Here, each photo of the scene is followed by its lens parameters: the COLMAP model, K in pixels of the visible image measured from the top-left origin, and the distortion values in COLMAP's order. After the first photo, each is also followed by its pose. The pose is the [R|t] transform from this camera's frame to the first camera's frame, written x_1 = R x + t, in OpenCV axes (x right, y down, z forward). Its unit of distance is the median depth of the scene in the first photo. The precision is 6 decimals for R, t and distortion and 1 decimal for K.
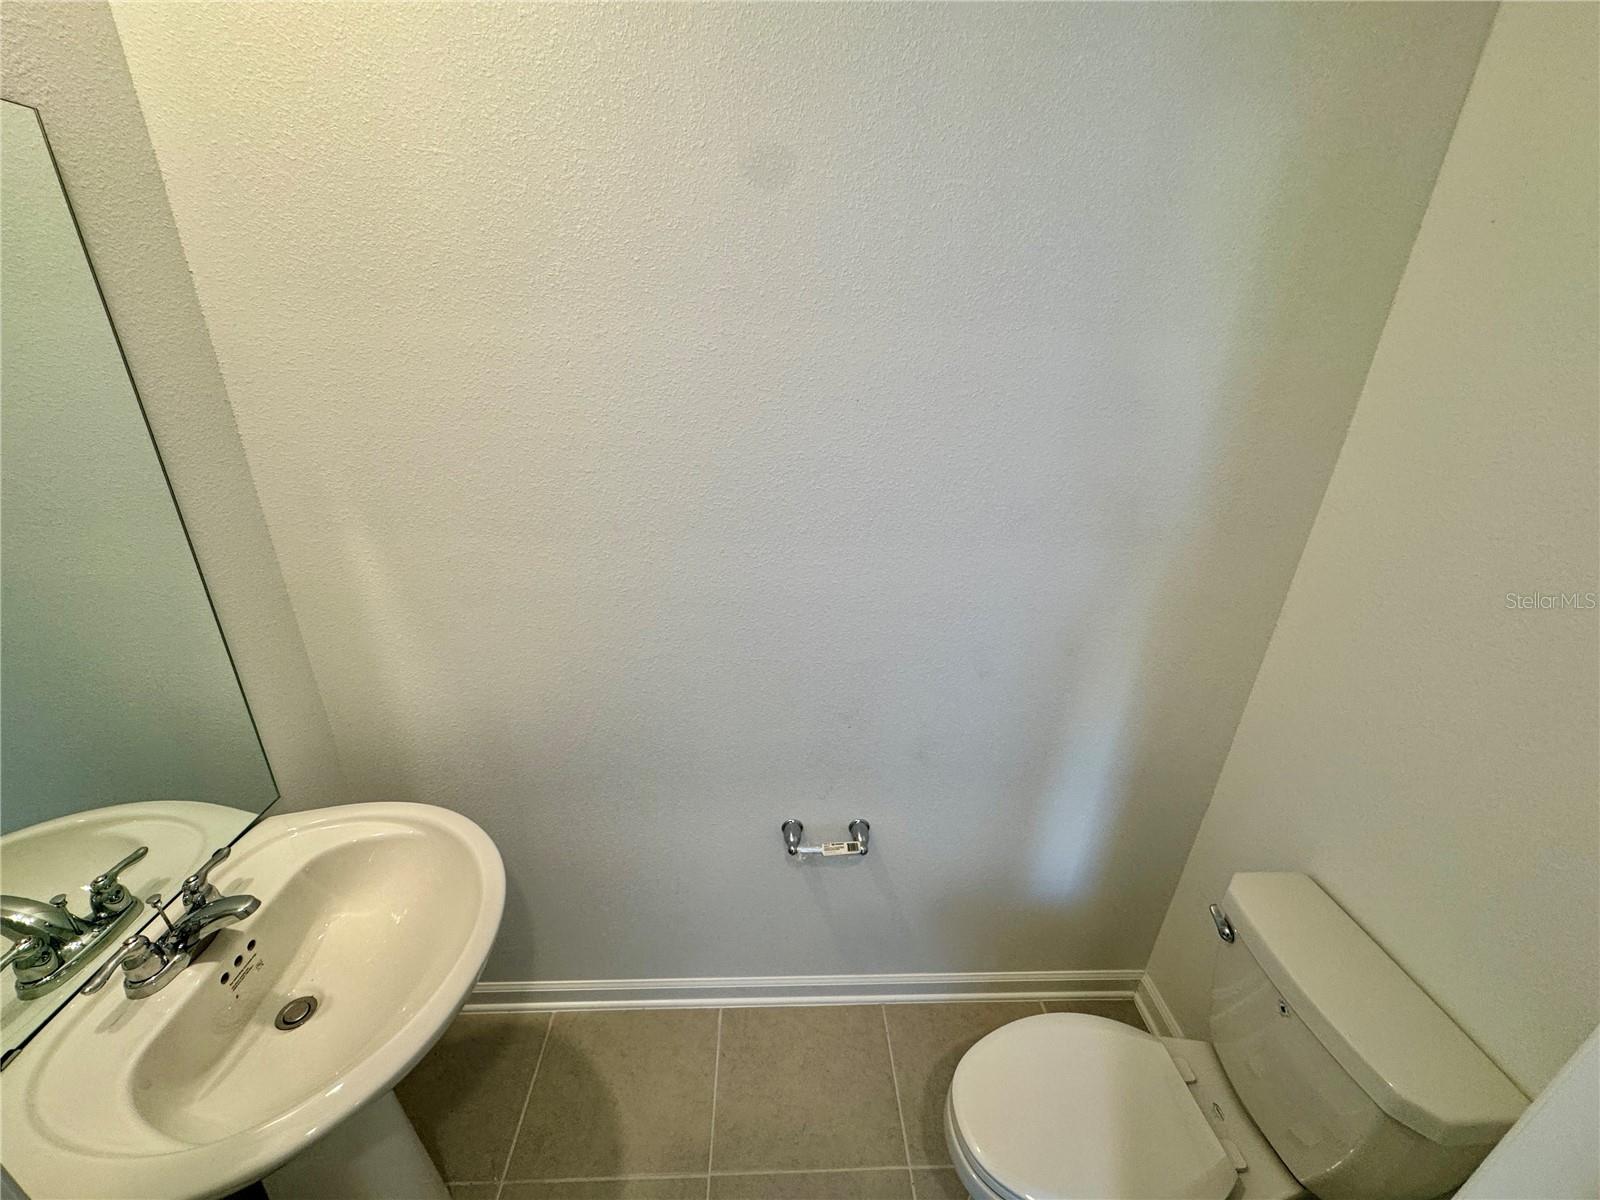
lens RADIAL K [[643.2, 0, 796.3], [0, 643.2, 599.4], [0, 0, 1]] dist [-0.002126, 0.000476]
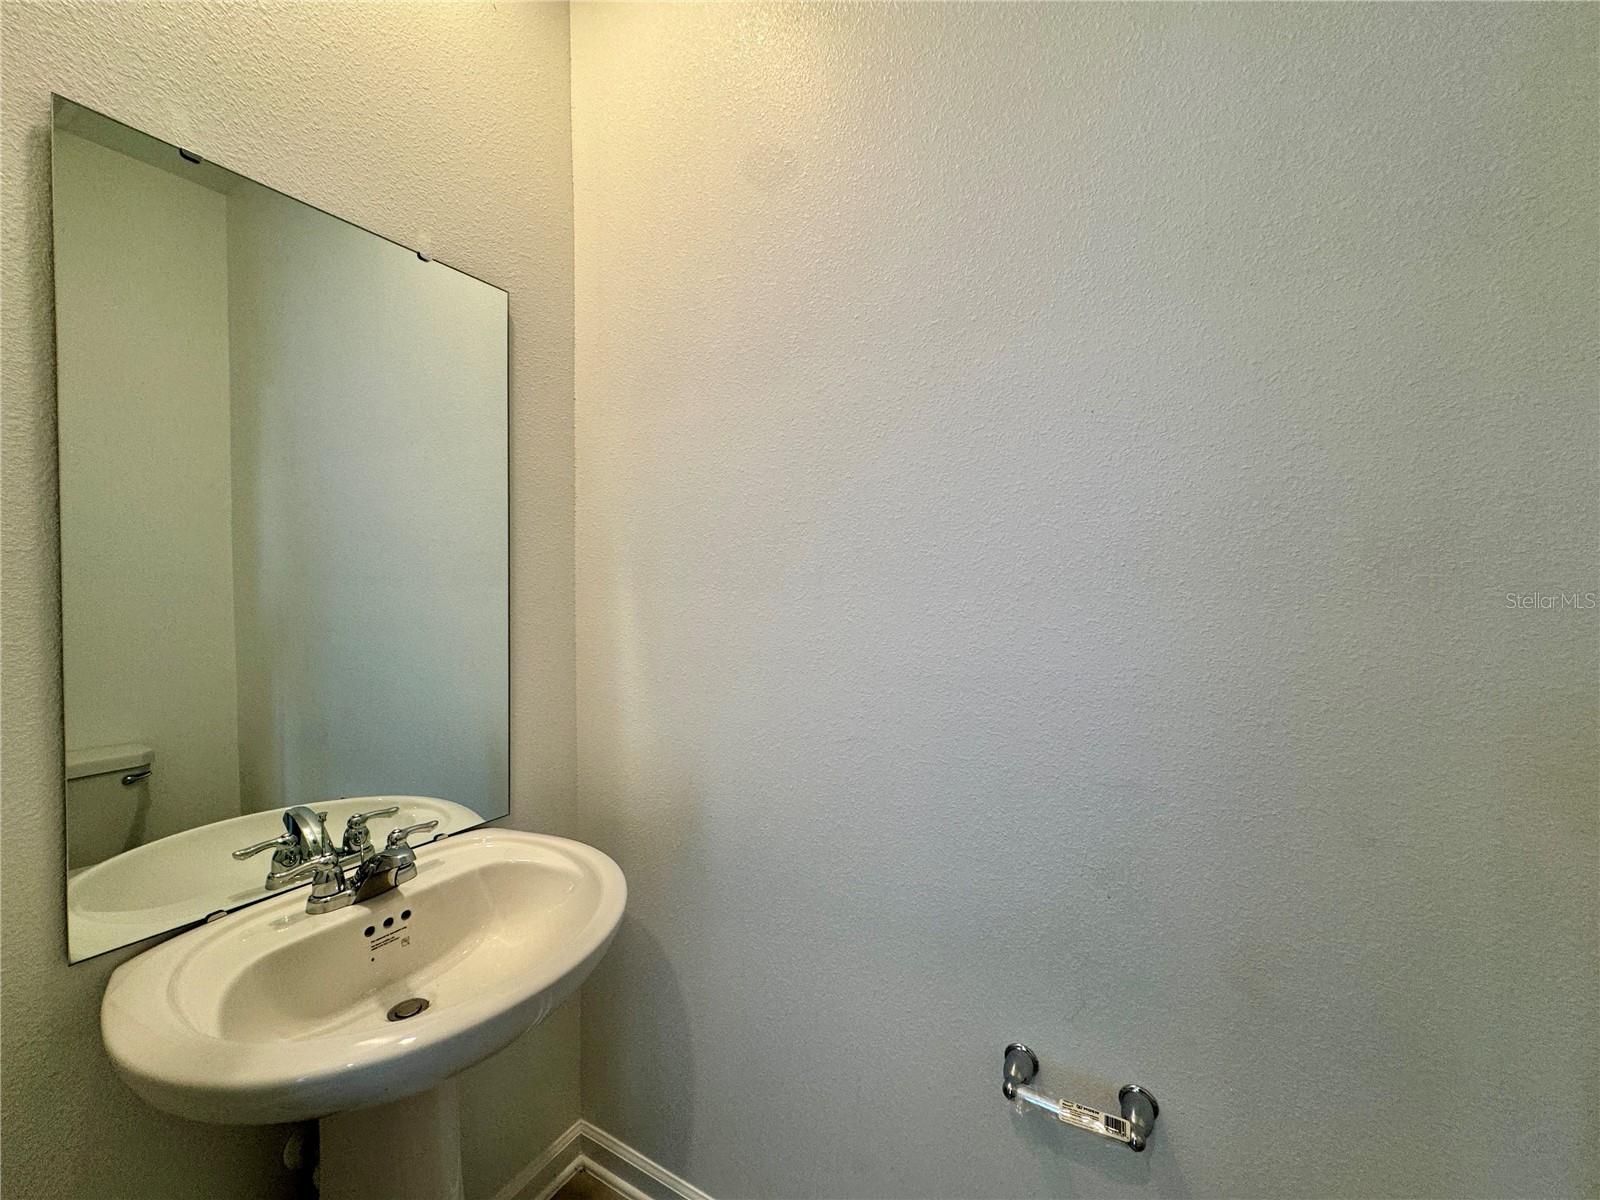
lens RADIAL K [[643.2, 0, 799.1], [0, 643.2, 599.1], [0, 0, 1]] dist [-0.002126, 0.000476]
pose [[0.843294, -0.012205, -0.537313, 0.224550], [-0.193983, 0.925440, -0.325470, 0.252608], [0.501224, 0.378696, 0.778051, 0.286189]]
